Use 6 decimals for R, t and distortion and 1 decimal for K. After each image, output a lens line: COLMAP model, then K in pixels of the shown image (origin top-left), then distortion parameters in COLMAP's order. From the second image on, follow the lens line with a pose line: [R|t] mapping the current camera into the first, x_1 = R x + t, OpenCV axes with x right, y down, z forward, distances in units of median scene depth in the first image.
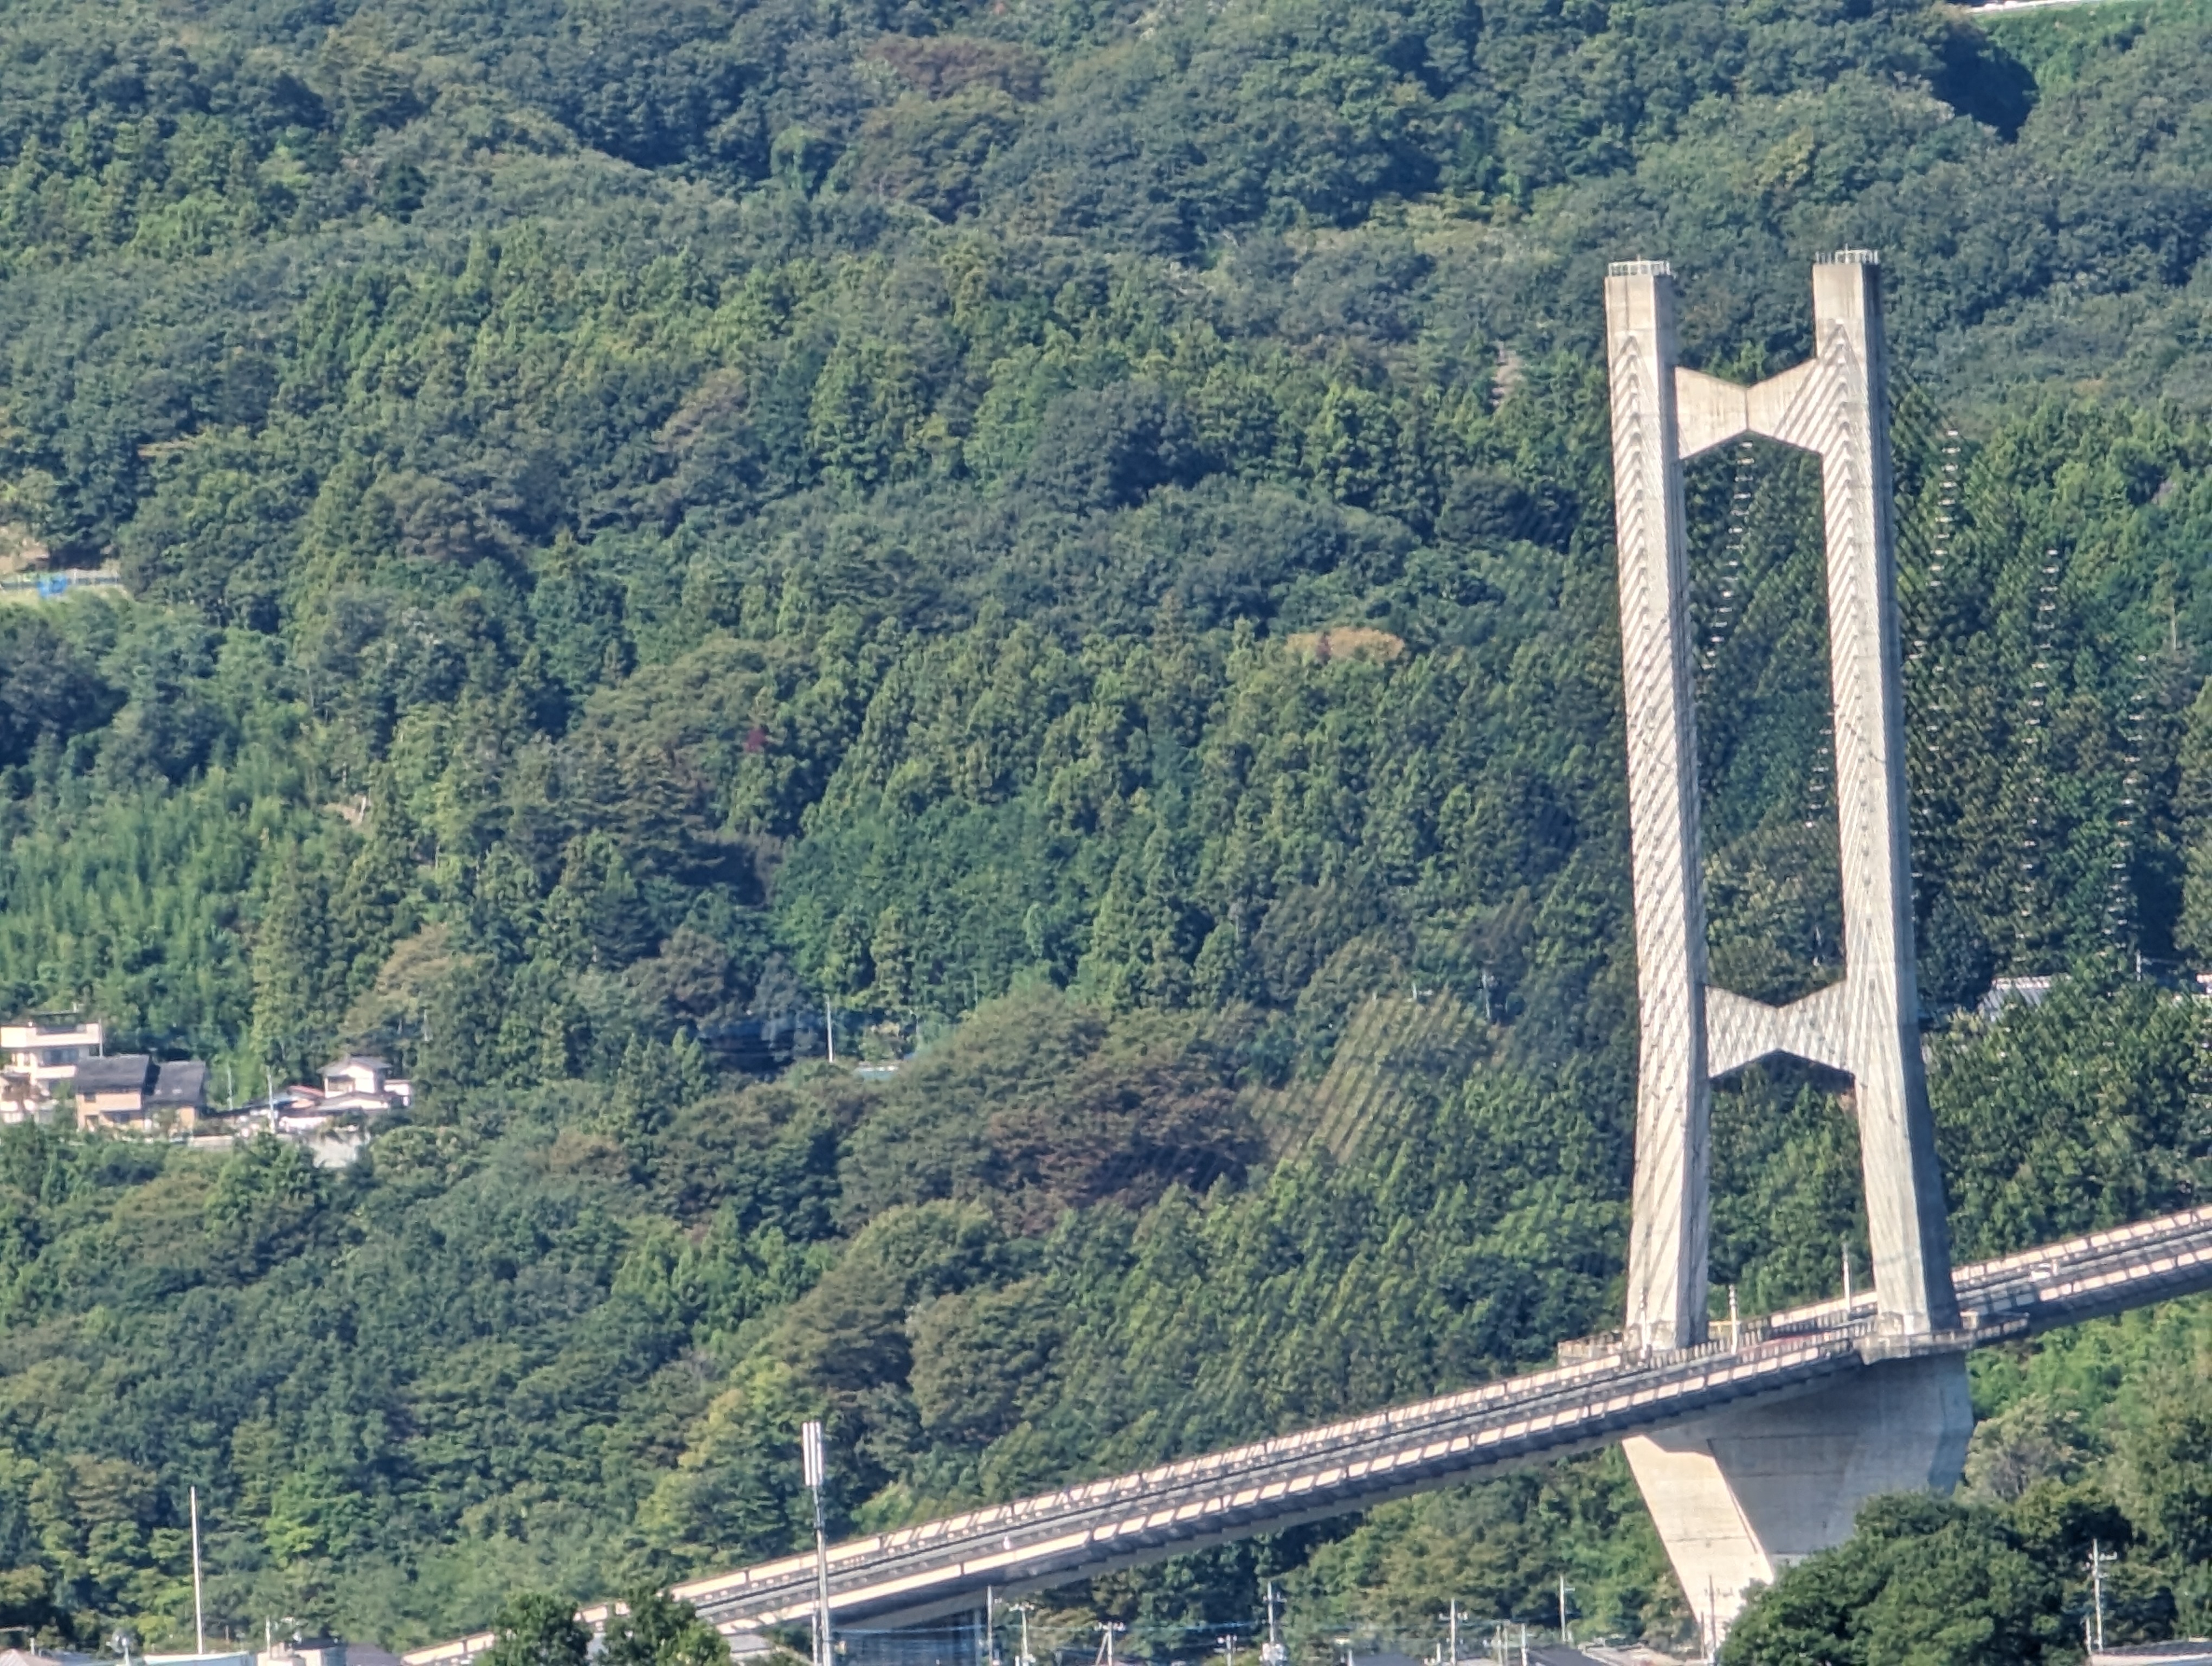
lens RADIAL K [[15216.6, 0, 1106.0], [0, 15216.6, 835.5], [0, 0, 1]] dist [-0.124609, 0.000000]
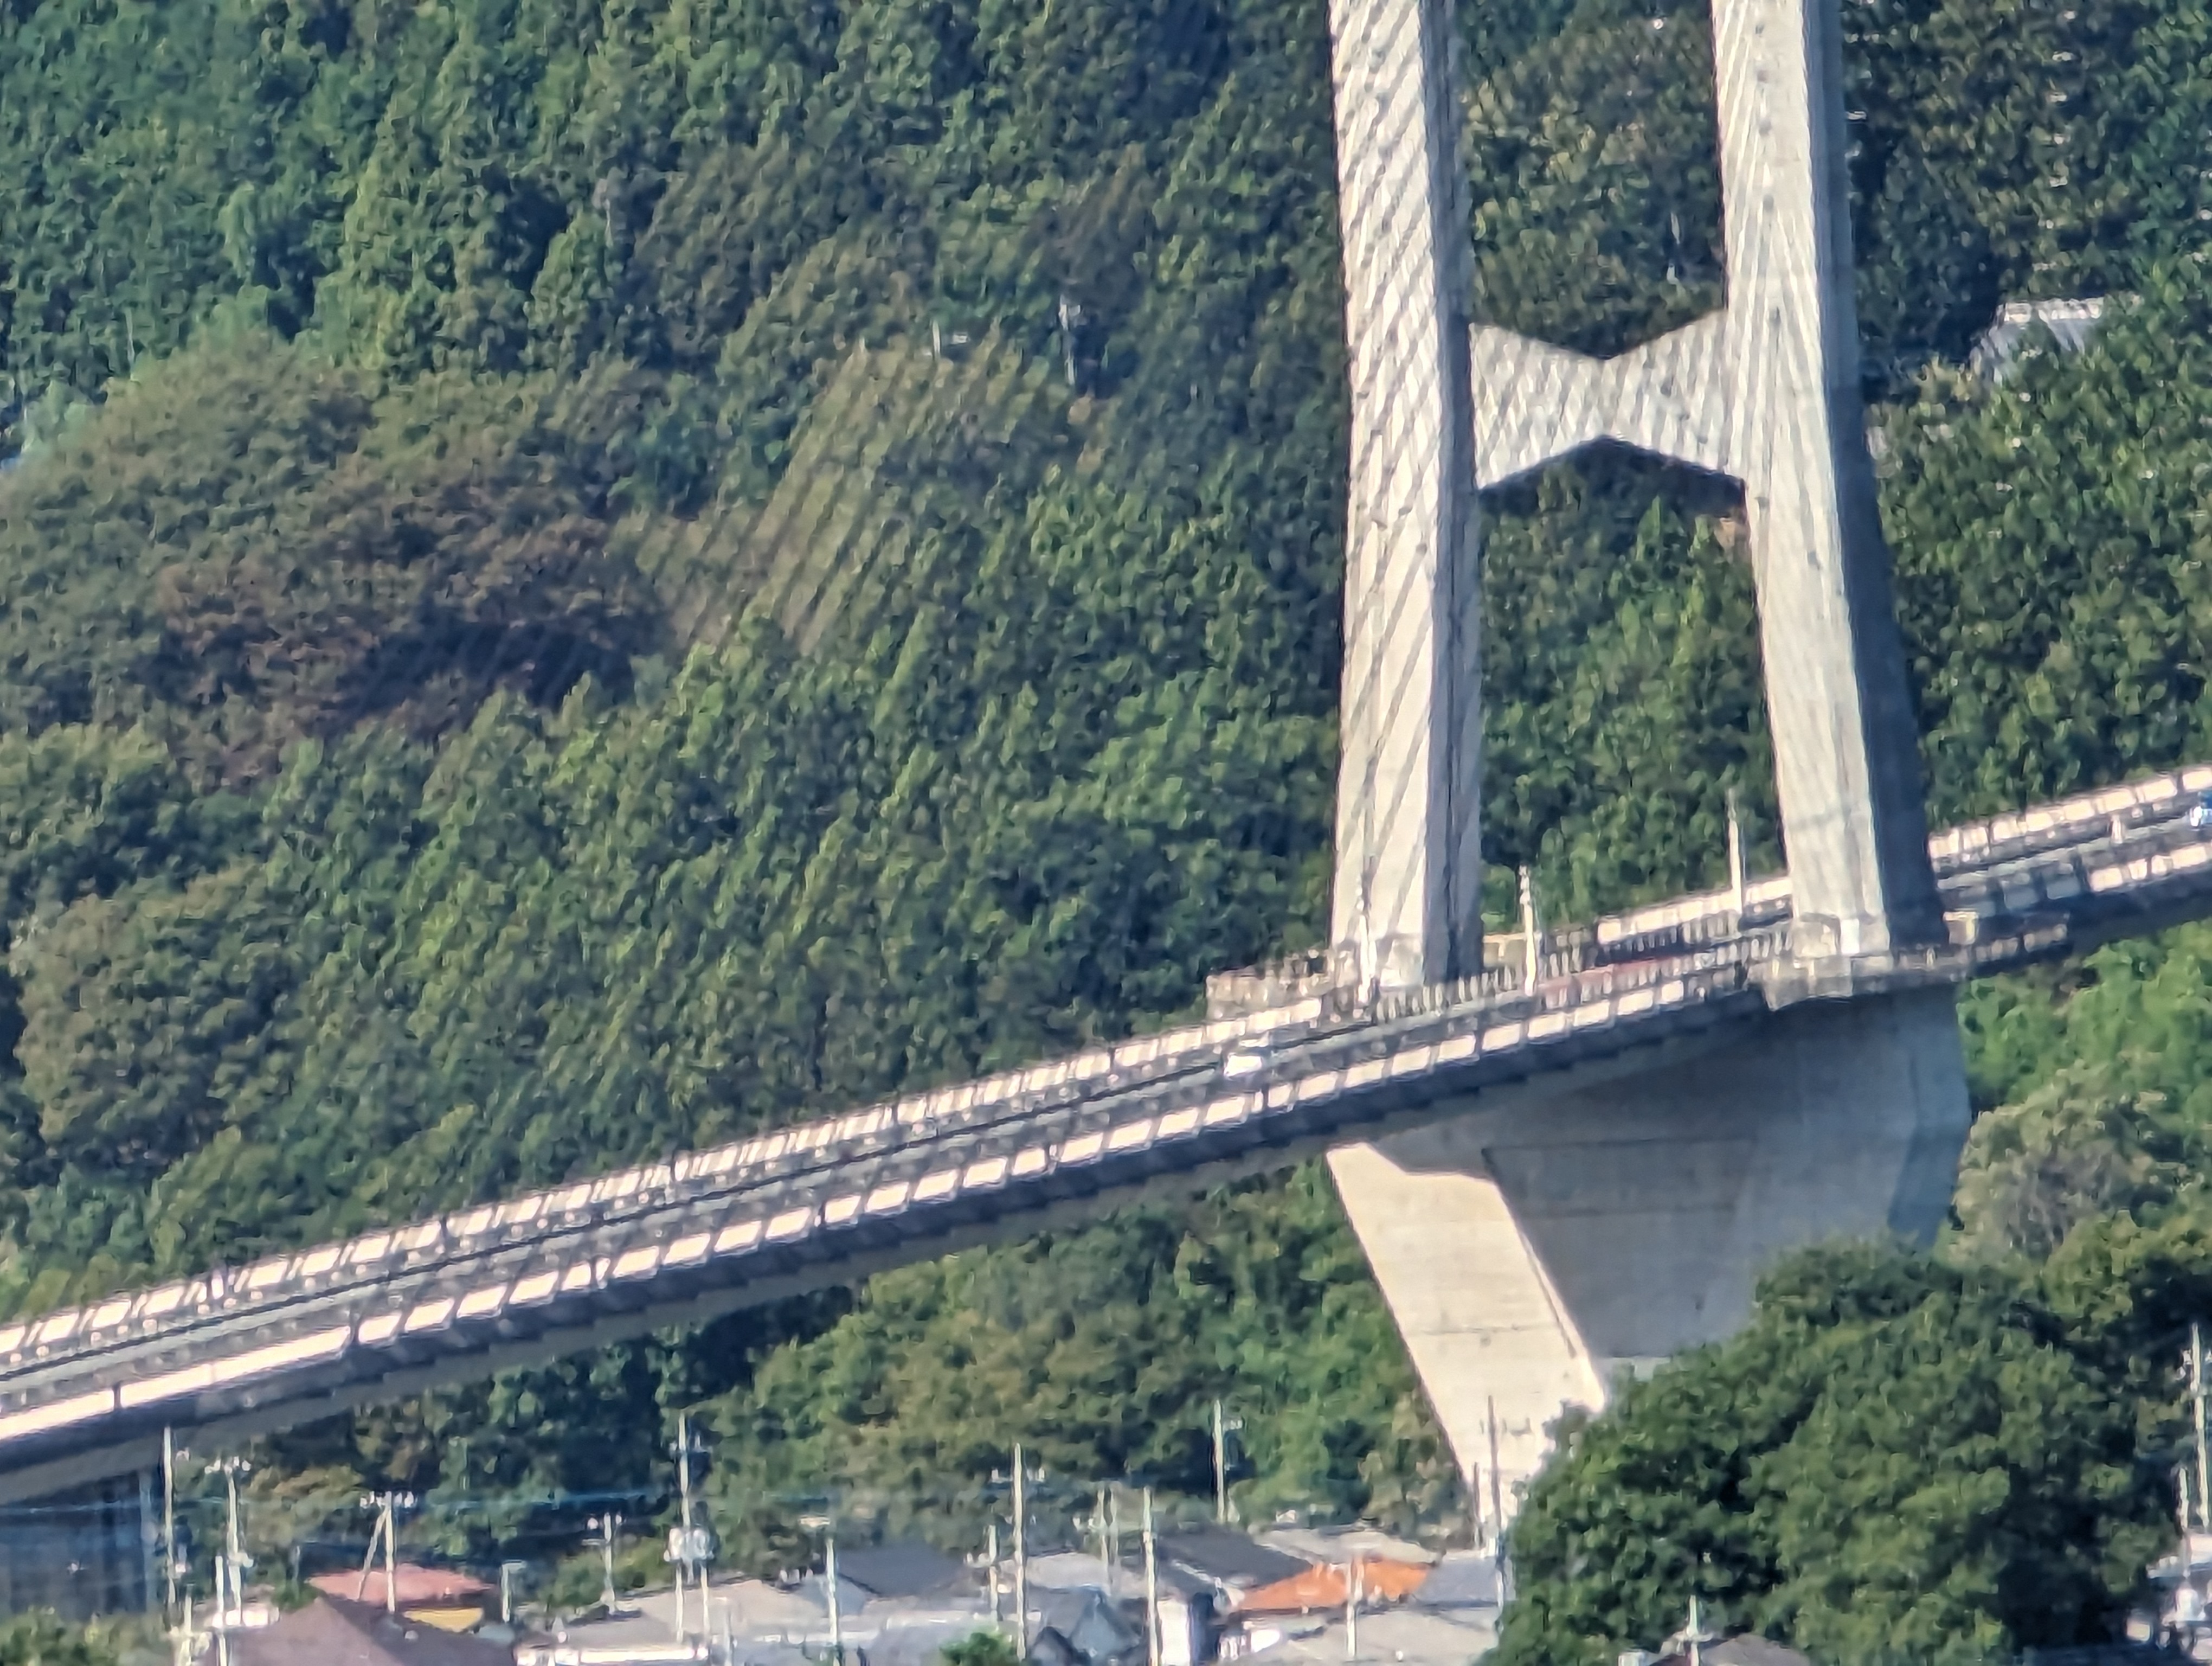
lens RADIAL K [[15216.6, 0, 1106.5], [0, 15216.6, 828.9], [0, 0, 1]] dist [-0.124609, 0.000000]
pose [[0.998960, -0.008241, -0.044847, 0.050772], [0.009951, 0.999227, 0.038044, 0.007173], [0.044499, -0.038450, 0.998269, 0.453070]]
